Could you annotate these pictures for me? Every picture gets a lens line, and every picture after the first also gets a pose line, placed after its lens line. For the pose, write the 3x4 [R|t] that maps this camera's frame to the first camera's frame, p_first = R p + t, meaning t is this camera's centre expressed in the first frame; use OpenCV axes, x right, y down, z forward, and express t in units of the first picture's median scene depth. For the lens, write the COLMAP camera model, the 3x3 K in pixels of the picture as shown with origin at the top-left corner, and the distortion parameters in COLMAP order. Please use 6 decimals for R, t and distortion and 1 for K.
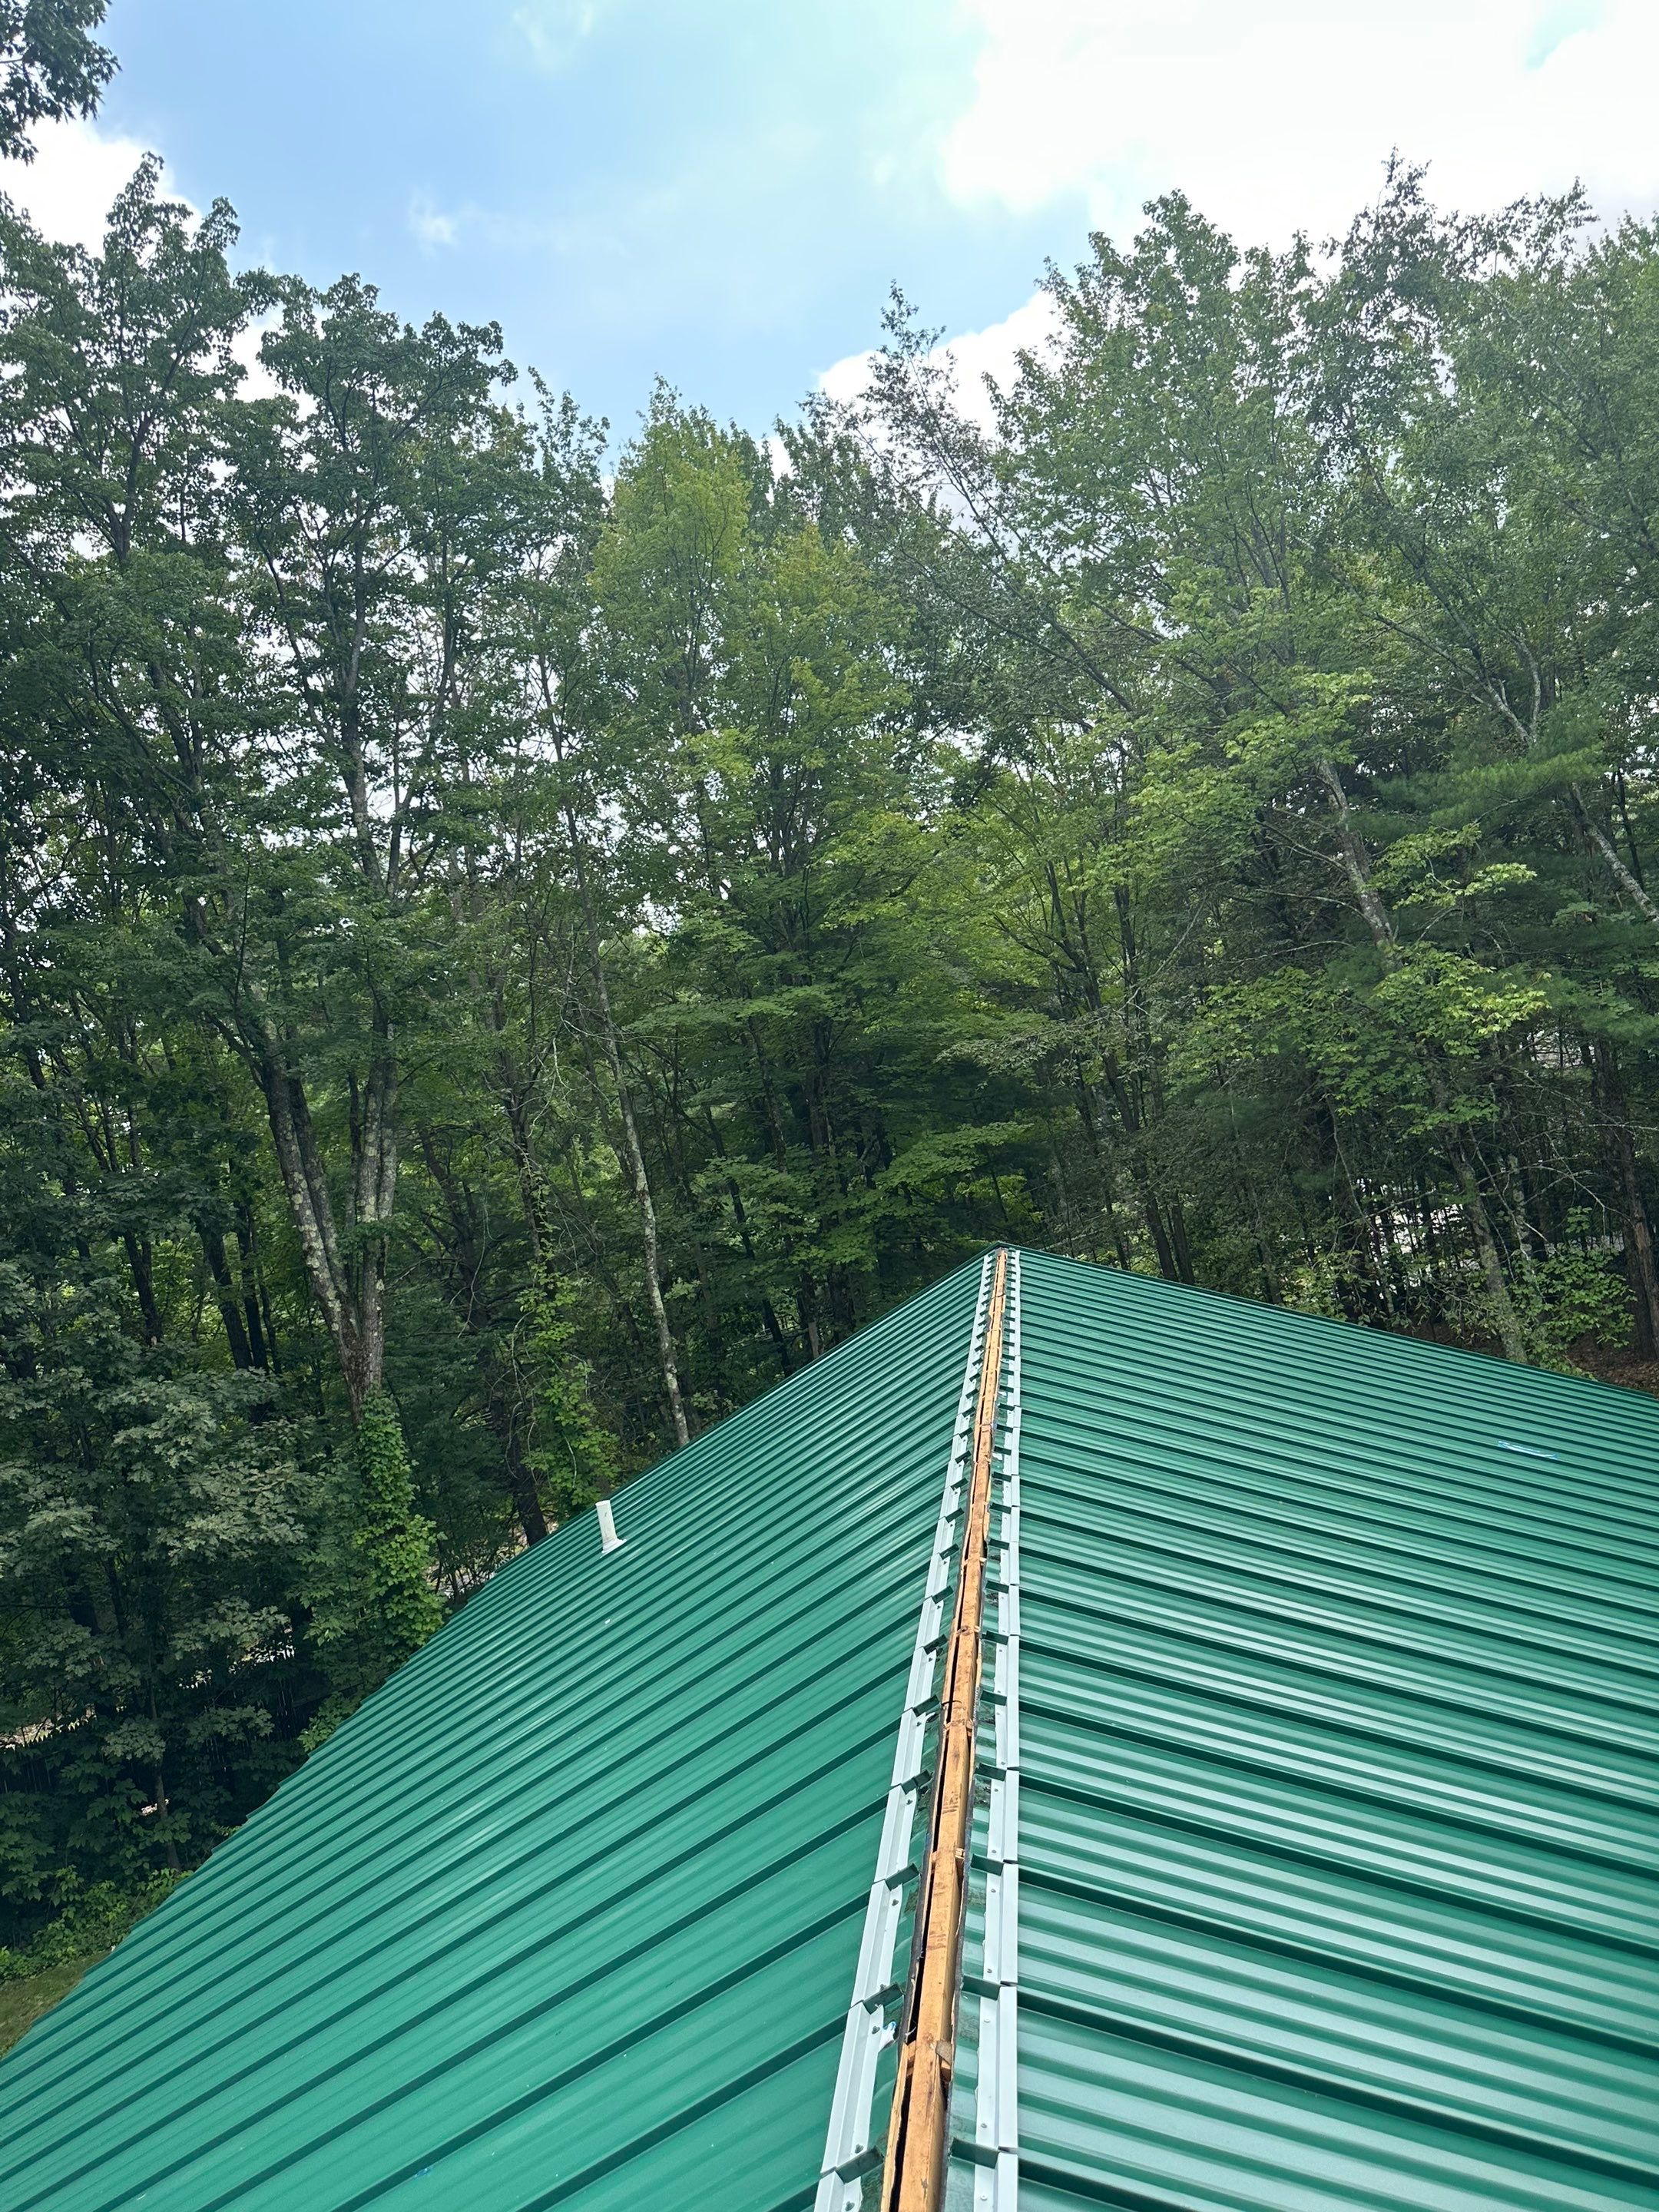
lens RADIAL K [[1556.5, 0, 826.6], [0, 1556.5, 1112.5], [0, 0, 1]] dist [0.043933, -0.050577]
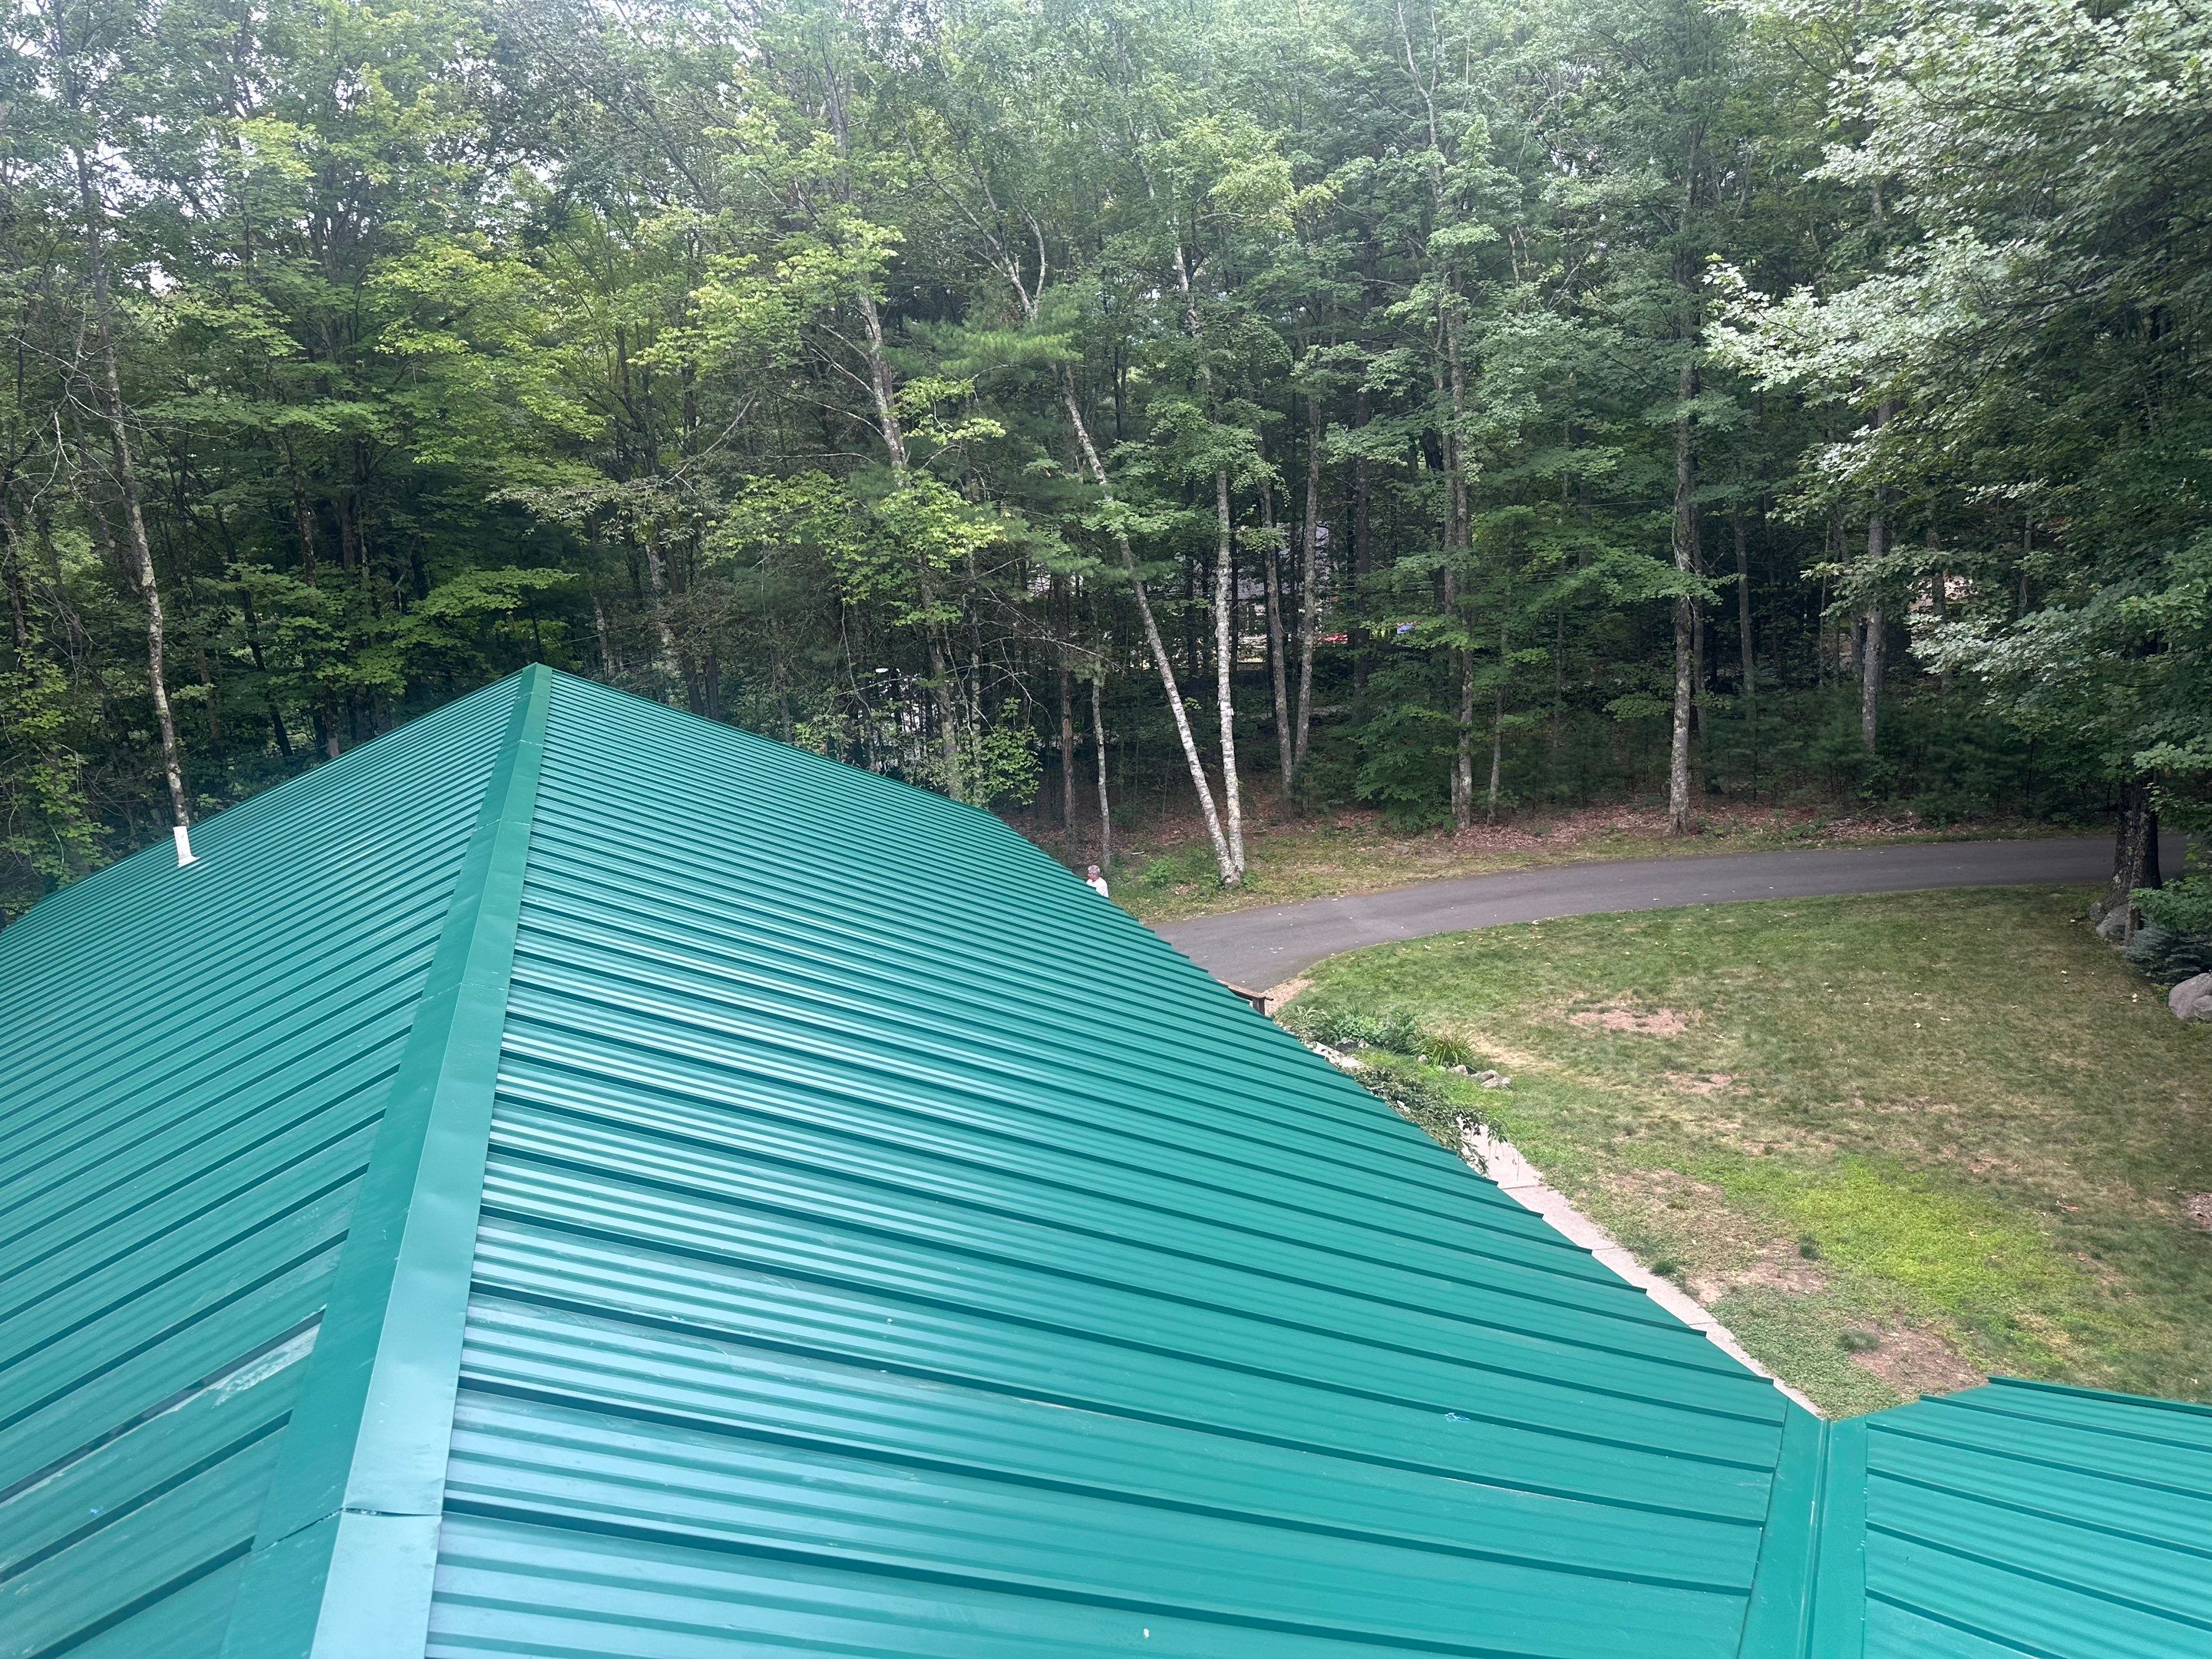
lens RADIAL K [[1556.4, 0, 1103.0], [0, 1556.4, 854.7], [0, 0, 1]] dist [0.043933, -0.050577]
pose [[0.892610, 0.060606, 0.446737, -0.017714], [-0.135821, 0.981035, 0.138287, -0.001531], [-0.429883, -0.184113, 0.883913, -0.179076]]
